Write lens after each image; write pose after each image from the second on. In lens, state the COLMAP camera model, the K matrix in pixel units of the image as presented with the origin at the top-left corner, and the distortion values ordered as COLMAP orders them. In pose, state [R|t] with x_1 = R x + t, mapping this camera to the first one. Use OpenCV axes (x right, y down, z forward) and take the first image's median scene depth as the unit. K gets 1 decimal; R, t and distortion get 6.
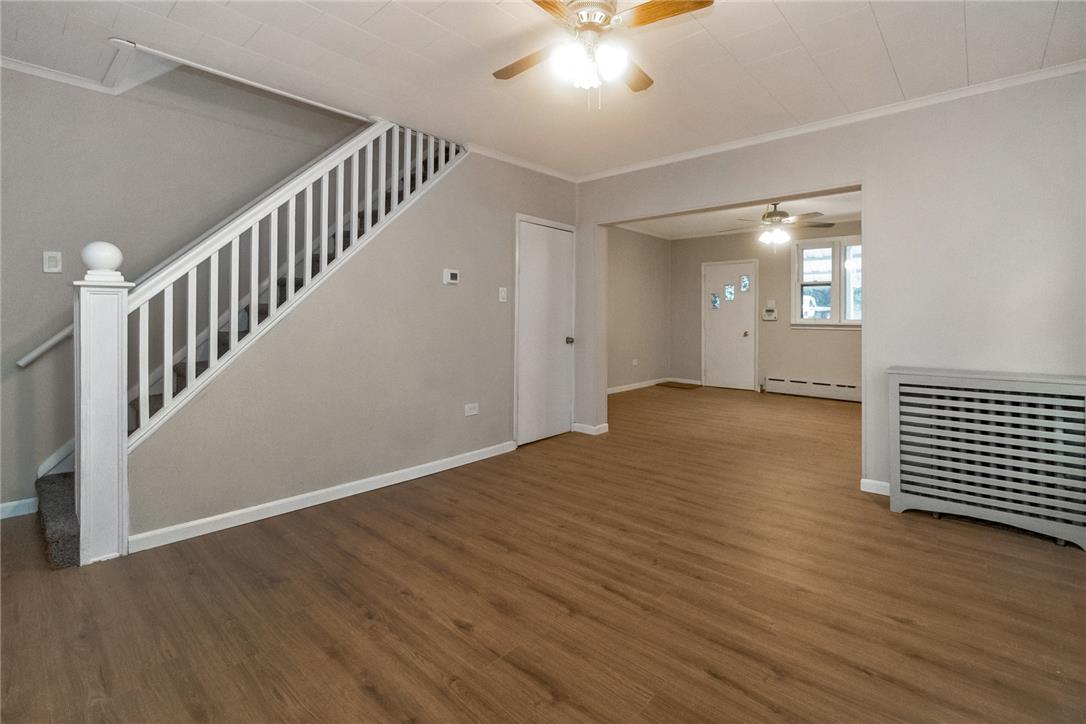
lens RADIAL K [[487.6, 0, 551.5], [0, 487.6, 311.9], [0, 0, 1]] dist [-0.008587, 0.001866]
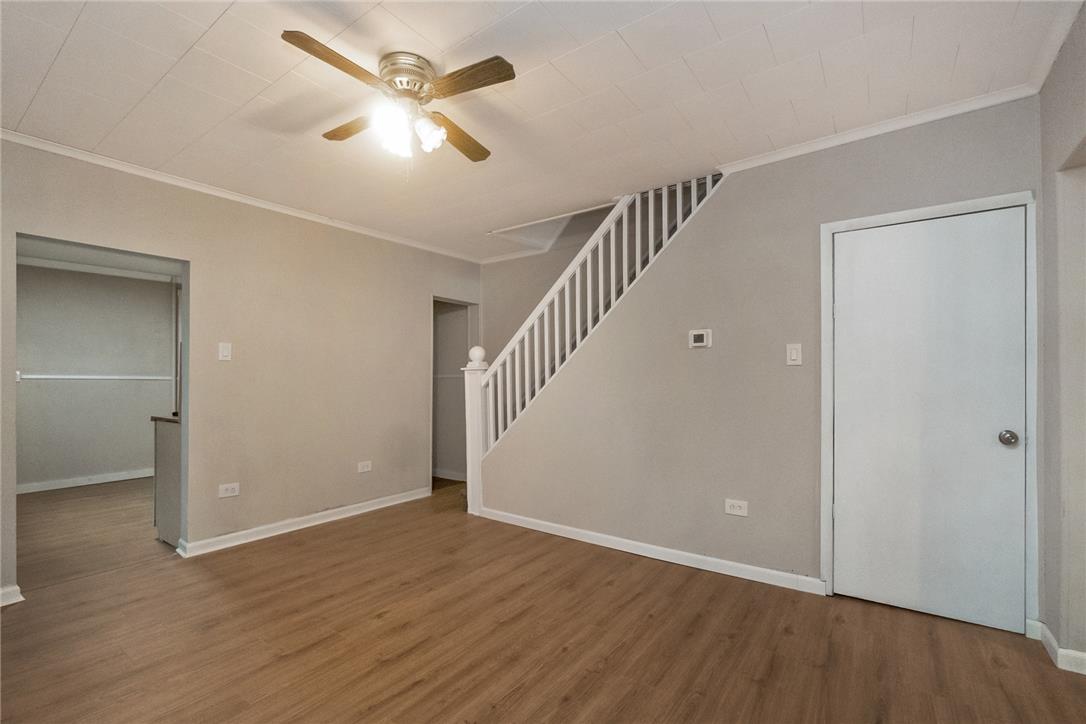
lens RADIAL K [[487.6, 0, 541.4], [0, 487.6, 378.6], [0, 0, 1]] dist [-0.008587, 0.001866]
pose [[0.093851, -0.014070, -0.995487, 0.854903], [0.007715, 0.999880, -0.013405, 0.007759], [0.995556, -0.006422, 0.093948, 0.929953]]
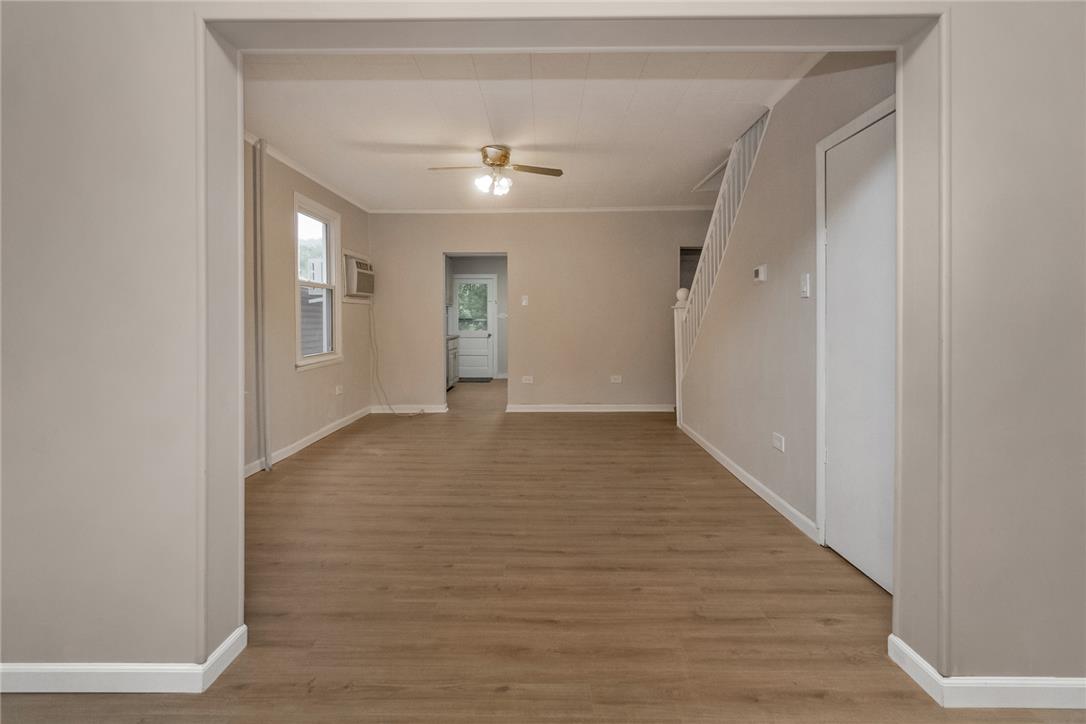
lens RADIAL K [[487.6, 0, 539.2], [0, 487.6, 324.2], [0, 0, 1]] dist [-0.008587, 0.001866]
pose [[-0.761429, -0.007258, -0.648208, 0.923359], [-0.005392, 0.999974, -0.004862, 0.032921], [0.648226, -0.000207, -0.761448, 1.998464]]
